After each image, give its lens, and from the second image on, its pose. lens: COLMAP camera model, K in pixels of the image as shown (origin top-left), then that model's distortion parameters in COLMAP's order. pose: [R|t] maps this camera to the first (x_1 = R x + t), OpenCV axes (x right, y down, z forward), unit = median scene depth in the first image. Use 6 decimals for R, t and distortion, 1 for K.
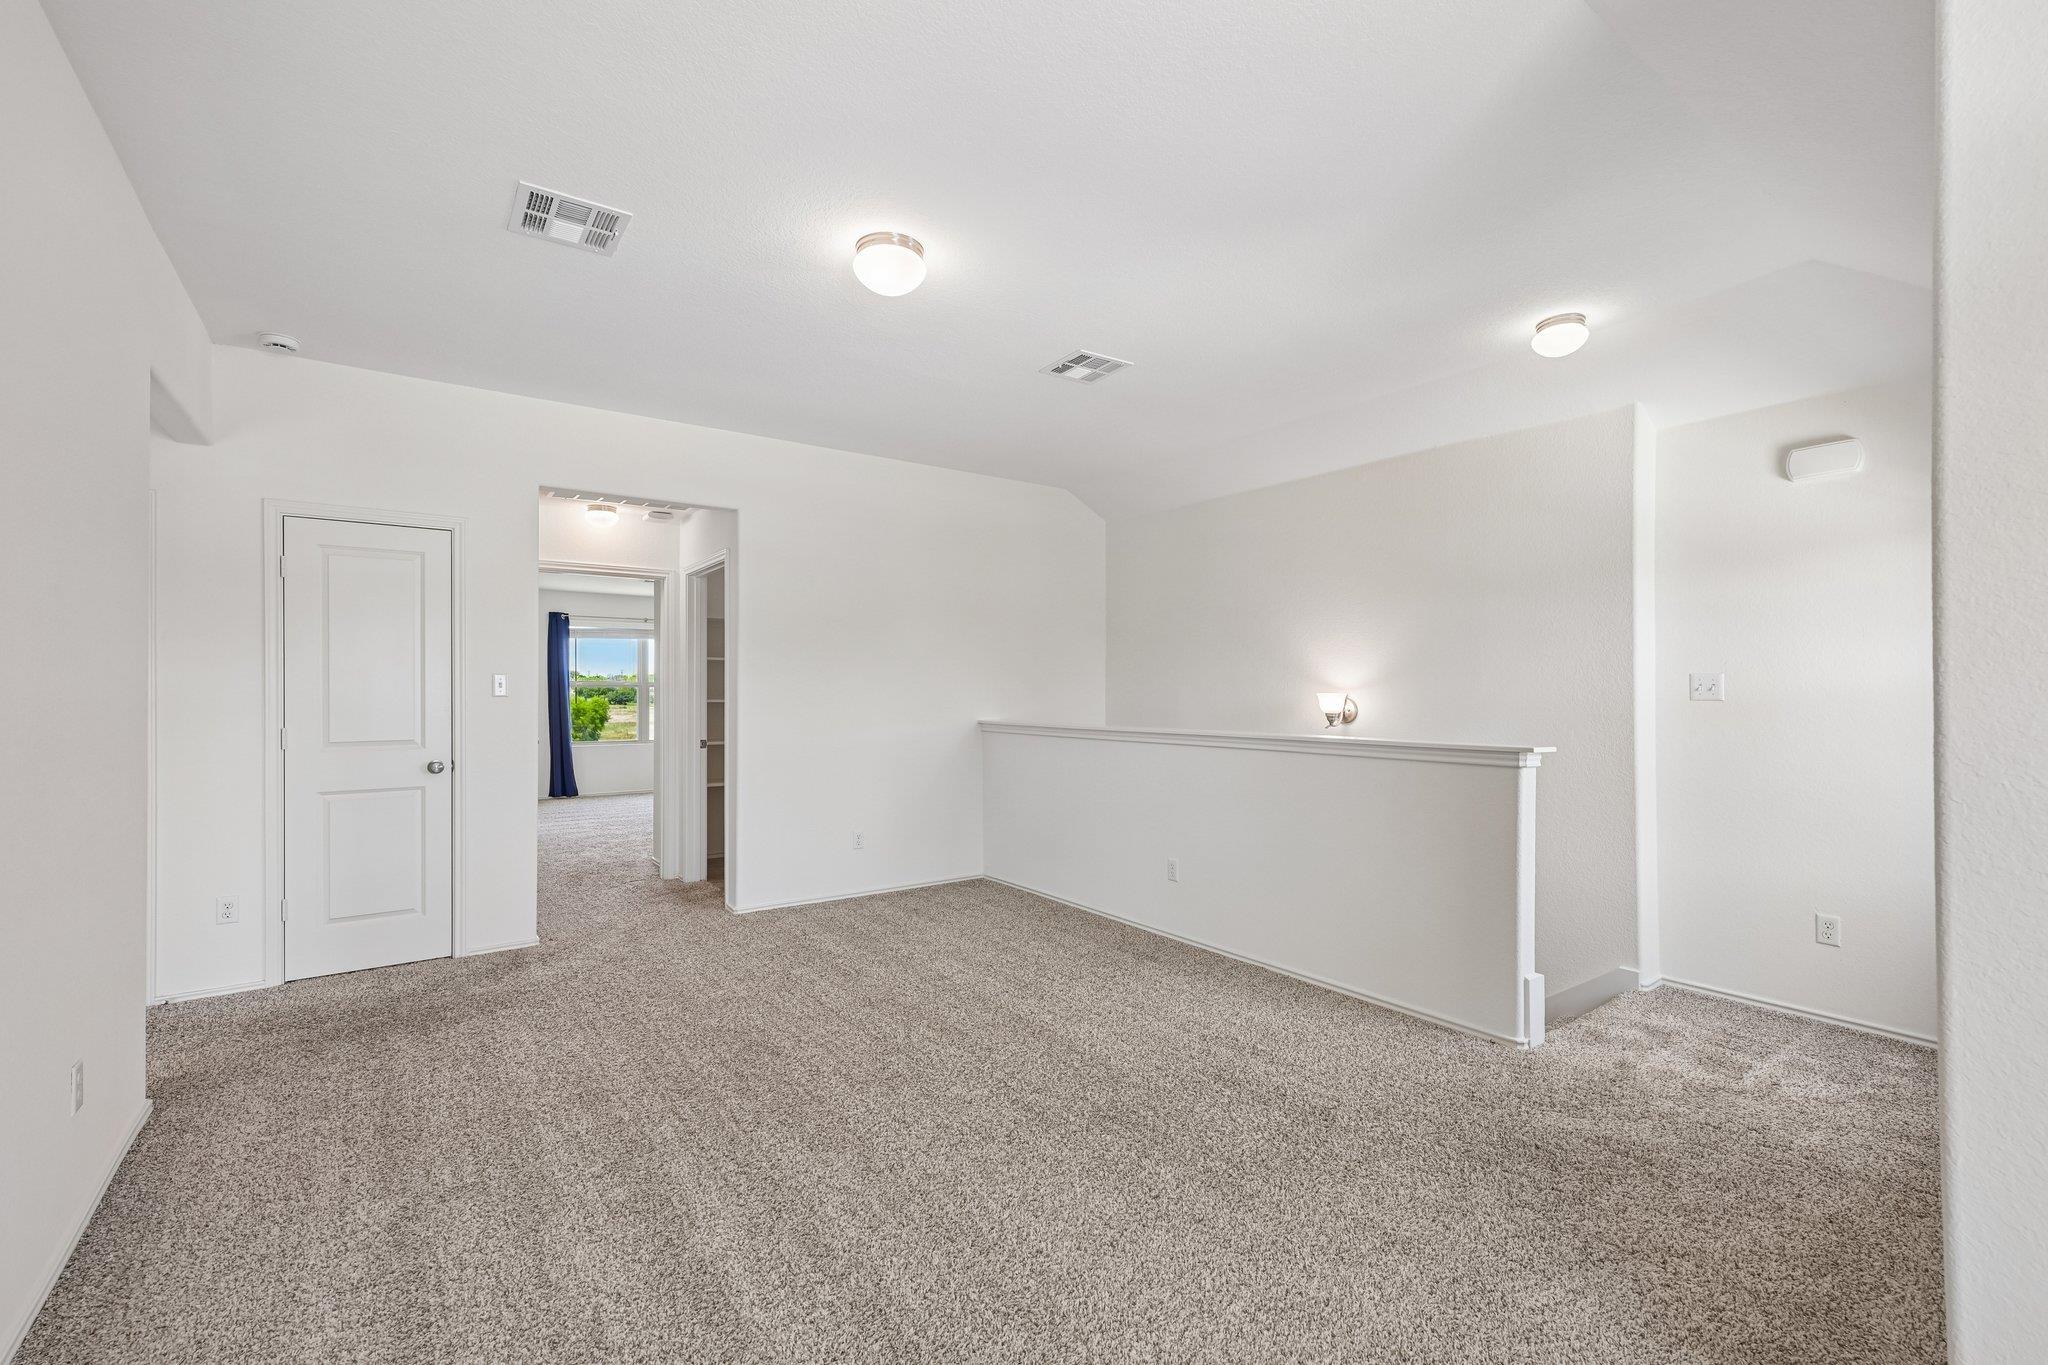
lens RADIAL K [[870.8, 0, 1022.9], [0, 870.8, 681.3], [0, 0, 1]] dist [0.000006, 0.000936]
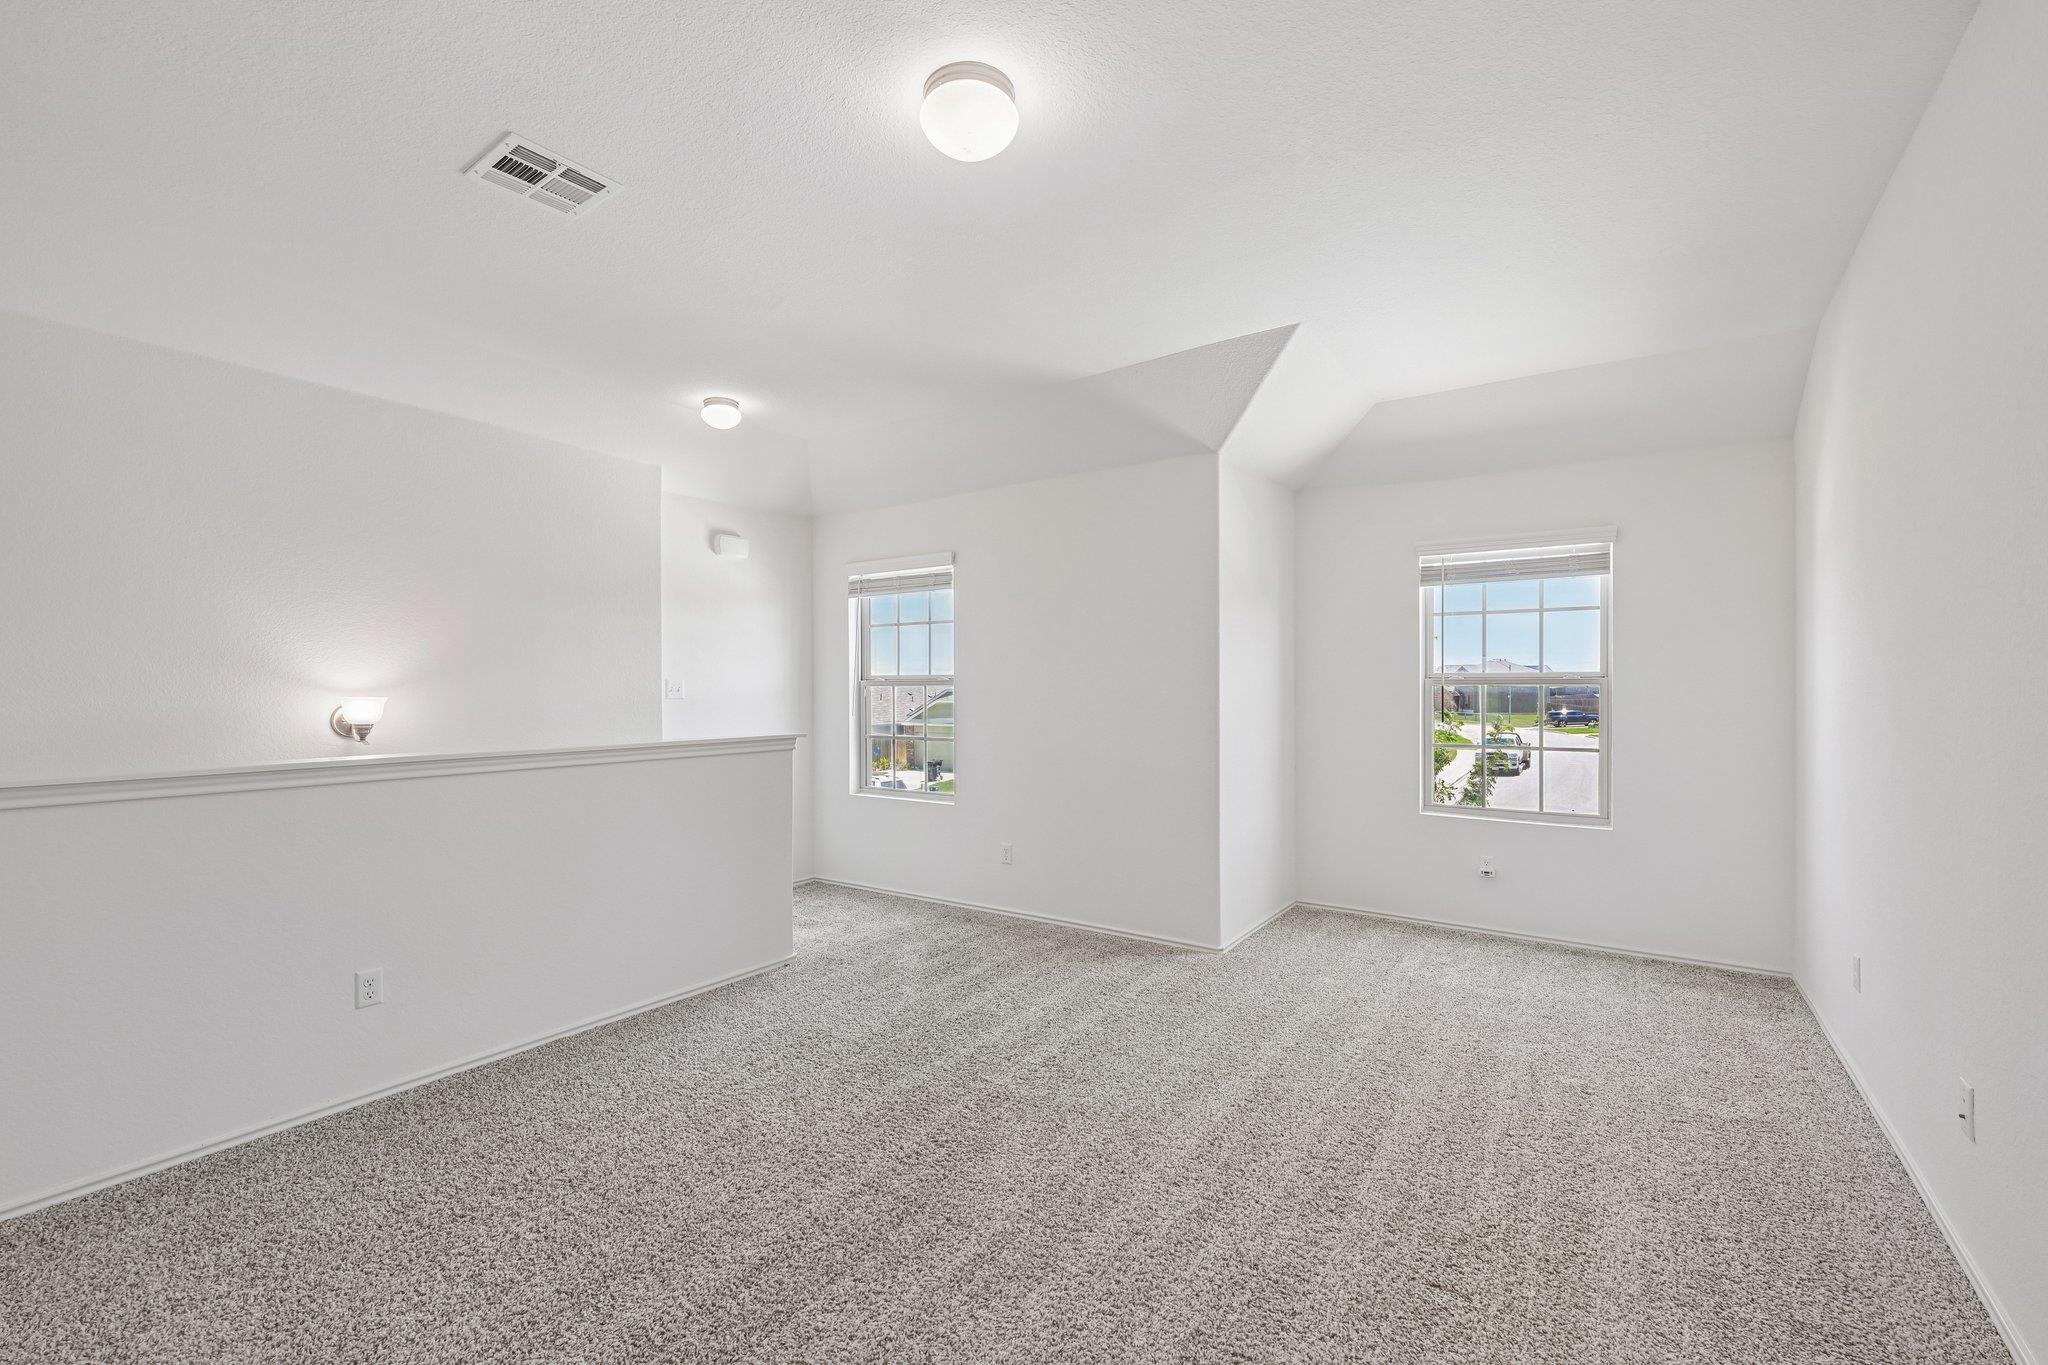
lens RADIAL K [[870.8, 0, 1006.4], [0, 870.8, 681.8], [0, 0, 1]] dist [0.000006, 0.000936]
pose [[-0.322306, 0.011523, 0.946565, -0.644063], [0.000088, 0.999926, -0.012143, 0.010850], [-0.946635, -0.003830, -0.322284, 0.907615]]
